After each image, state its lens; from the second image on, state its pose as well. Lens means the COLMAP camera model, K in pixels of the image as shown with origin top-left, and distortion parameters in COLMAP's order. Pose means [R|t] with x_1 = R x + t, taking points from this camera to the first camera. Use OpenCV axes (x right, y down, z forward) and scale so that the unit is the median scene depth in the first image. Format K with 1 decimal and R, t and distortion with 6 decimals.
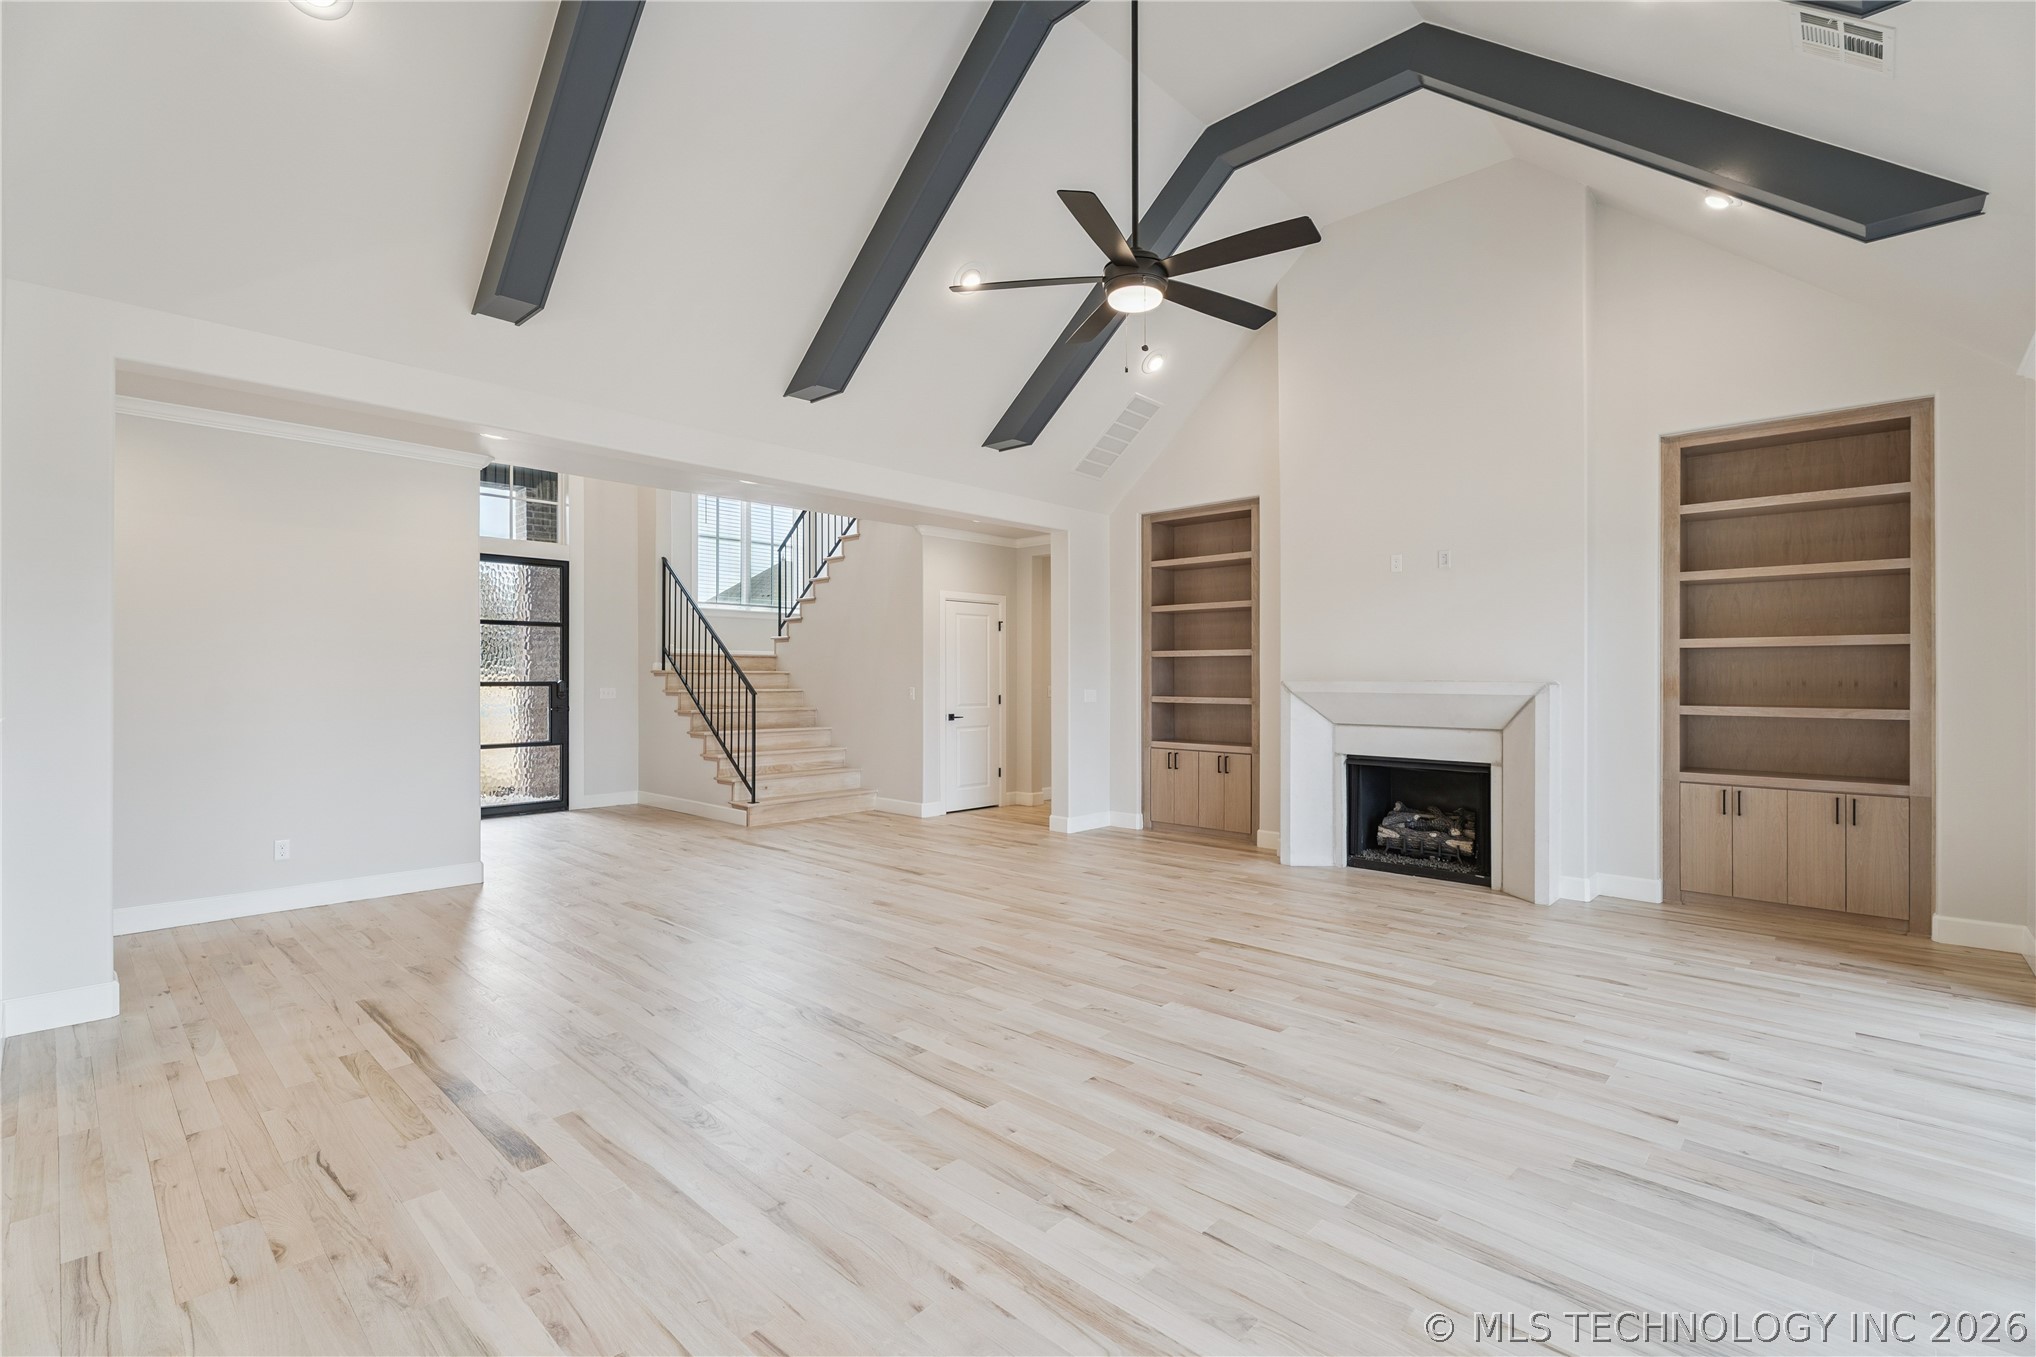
lens RADIAL K [[1026.0, 0, 1018.0], [0, 1026.0, 678.5], [0, 0, 1]] dist [0.018081, 0.000085]
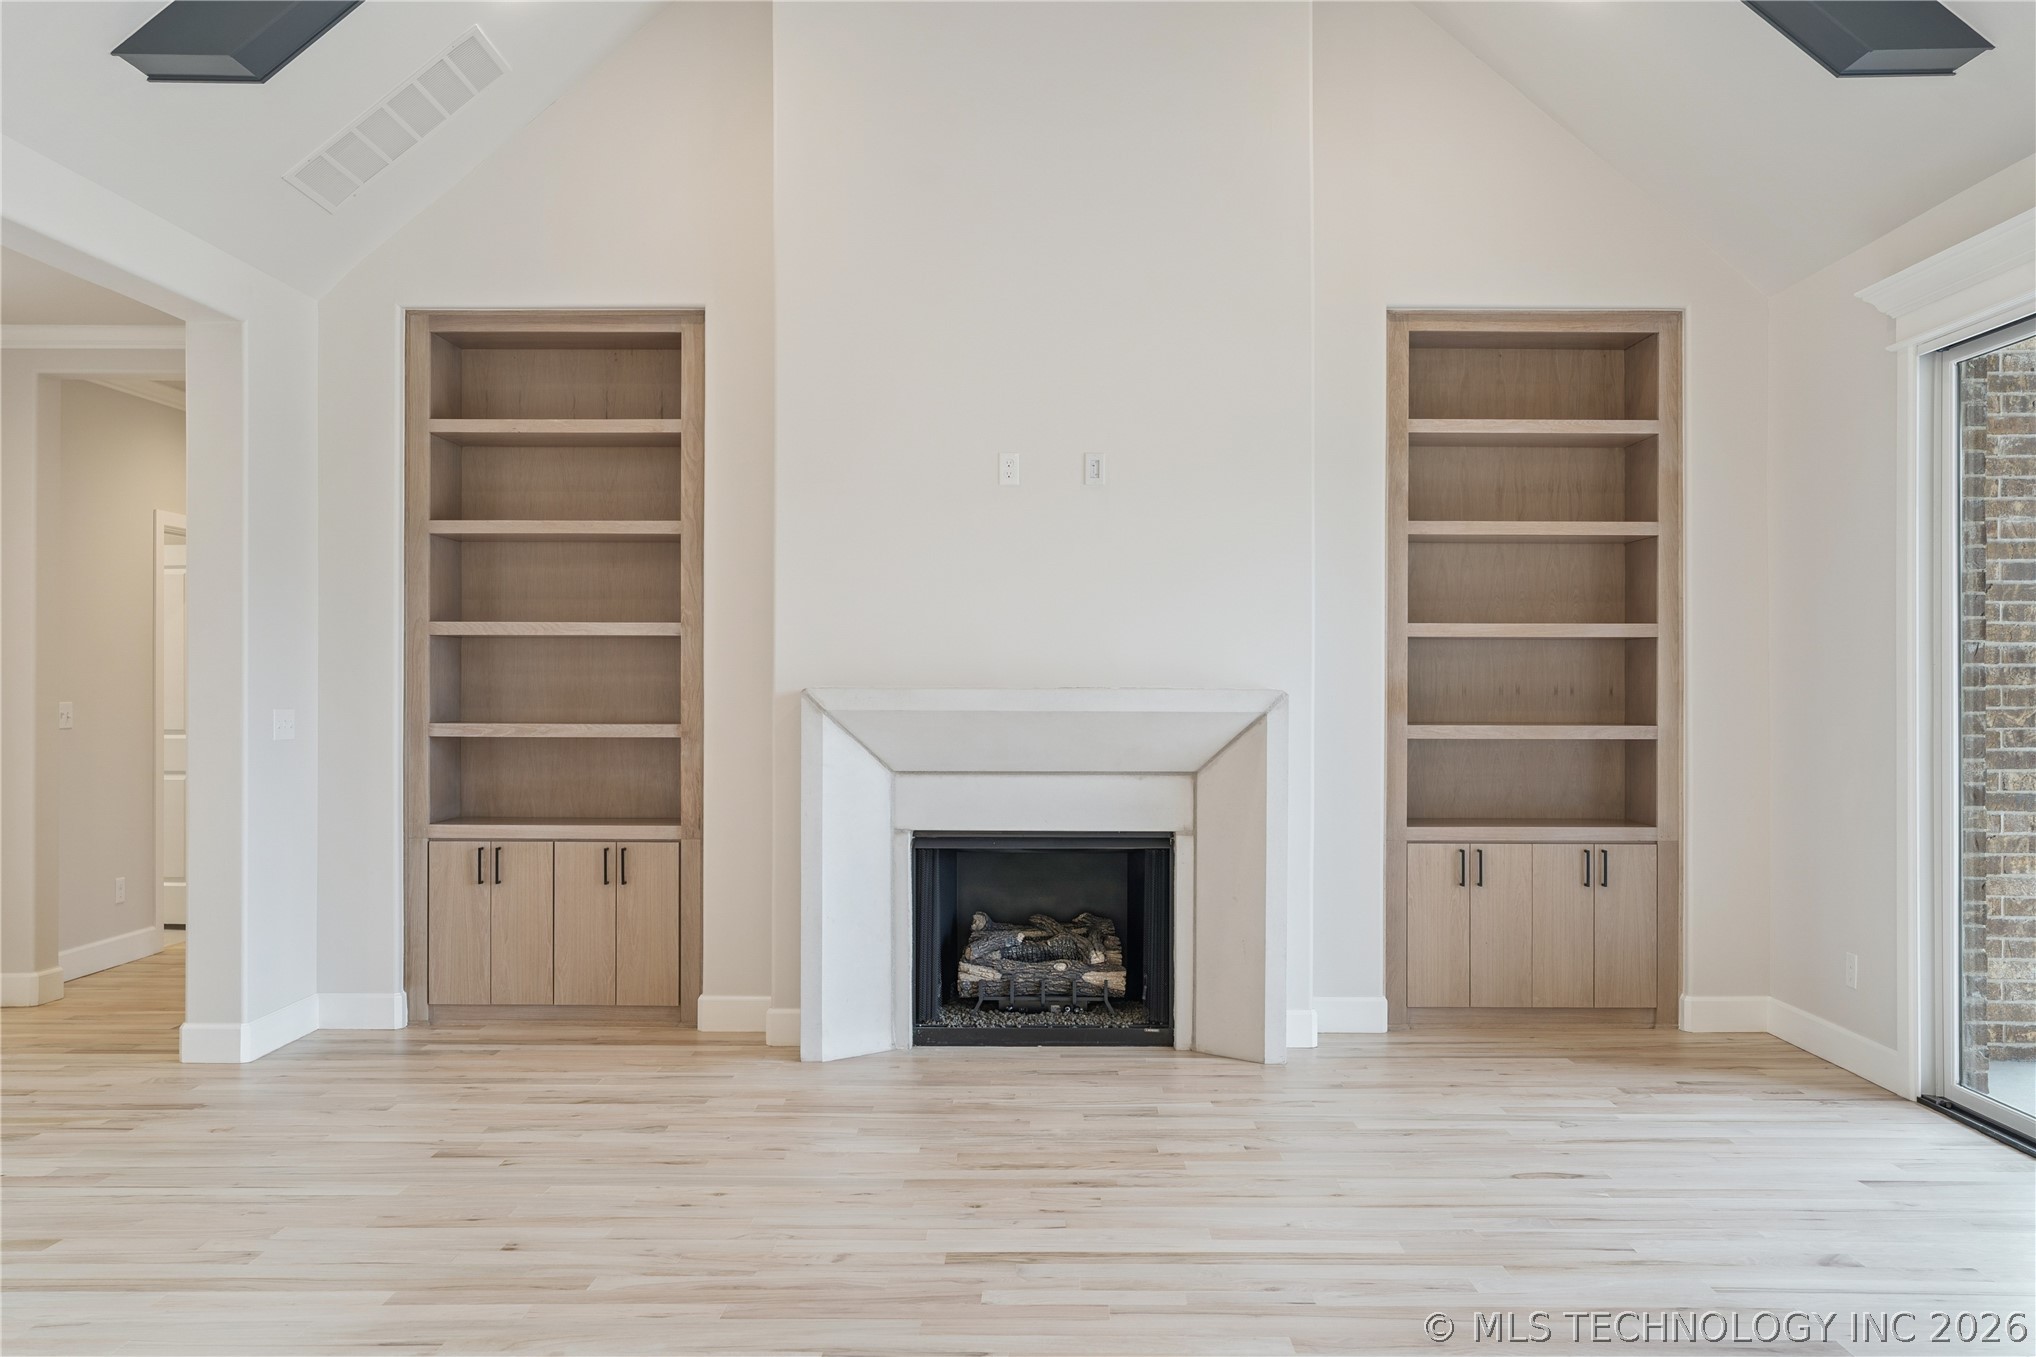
lens RADIAL K [[1736.7, 0, 1018.0], [0, 1736.7, 678.5], [0, 0, 1]] dist [-0.036458, 0.086115]
pose [[0.698785, 0.002770, 0.715326, -0.291373], [-0.000132, 0.999993, -0.003744, 0.000806], [-0.715331, 0.002522, 0.698781, 0.381526]]
